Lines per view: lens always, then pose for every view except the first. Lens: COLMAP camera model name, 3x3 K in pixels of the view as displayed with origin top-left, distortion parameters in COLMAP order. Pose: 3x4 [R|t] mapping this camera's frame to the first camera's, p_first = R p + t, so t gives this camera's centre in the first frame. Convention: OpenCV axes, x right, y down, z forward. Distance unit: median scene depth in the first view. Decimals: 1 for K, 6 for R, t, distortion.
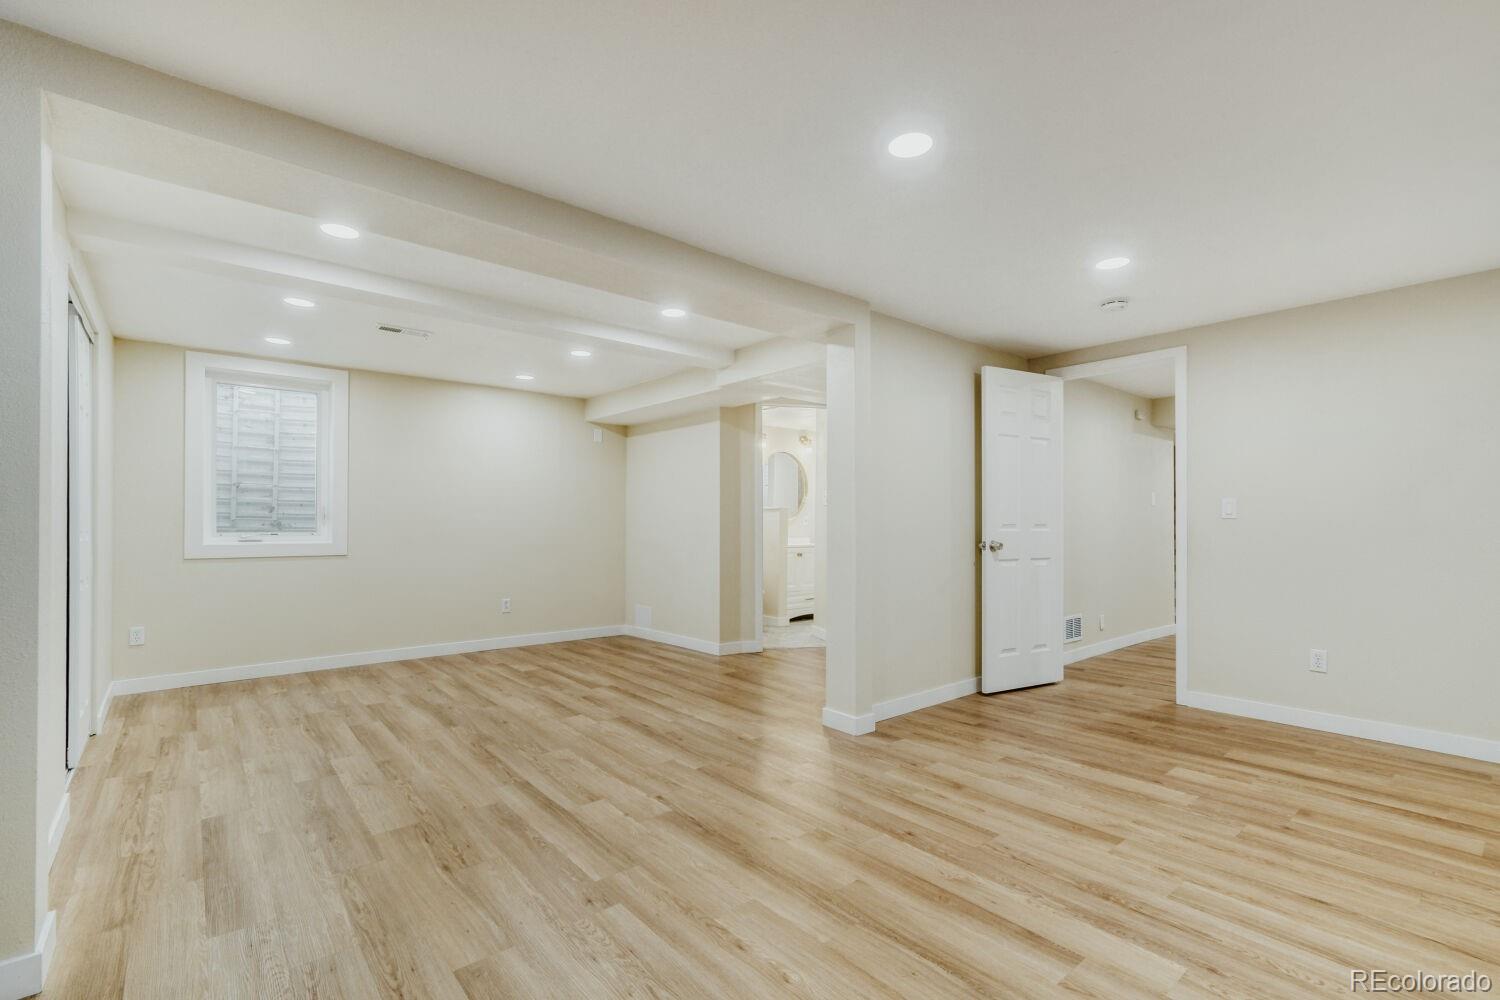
lens RADIAL K [[673.9, 0, 751.1], [0, 673.9, 510.9], [0, 0, 1]] dist [0.008709, -0.003123]
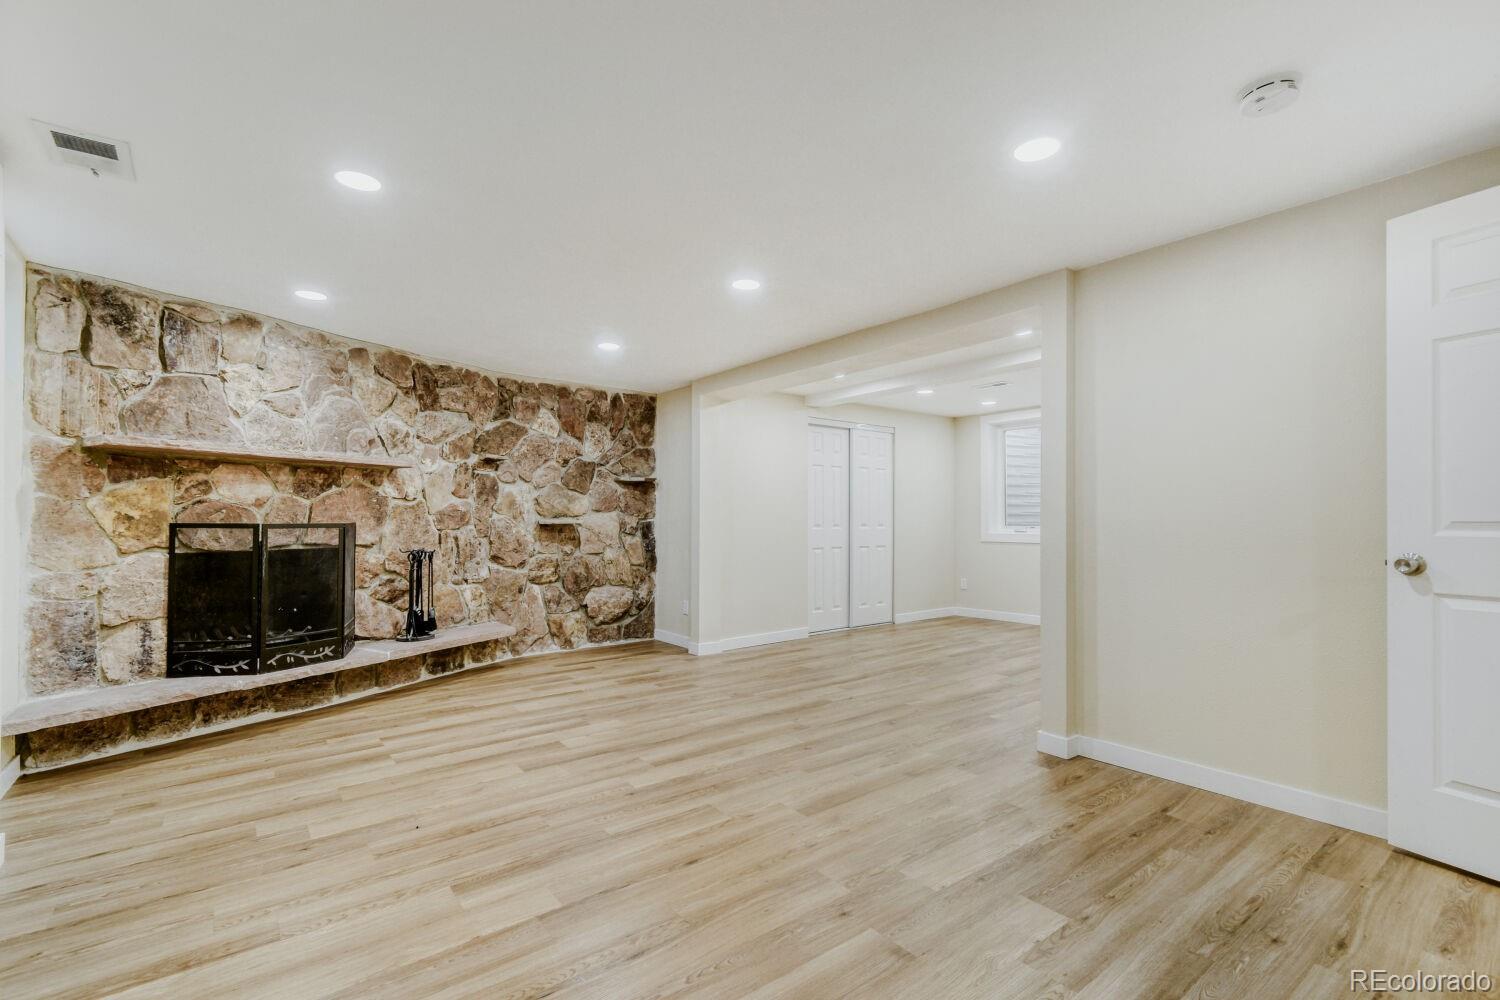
lens RADIAL K [[673.9, 0, 751.5], [0, 673.9, 513.3], [0, 0, 1]] dist [0.008709, -0.003123]
pose [[-0.039639, -0.011057, -0.999153, 1.480189], [0.020743, 0.999714, -0.011886, 0.015769], [0.998999, -0.021196, -0.039398, 0.878441]]
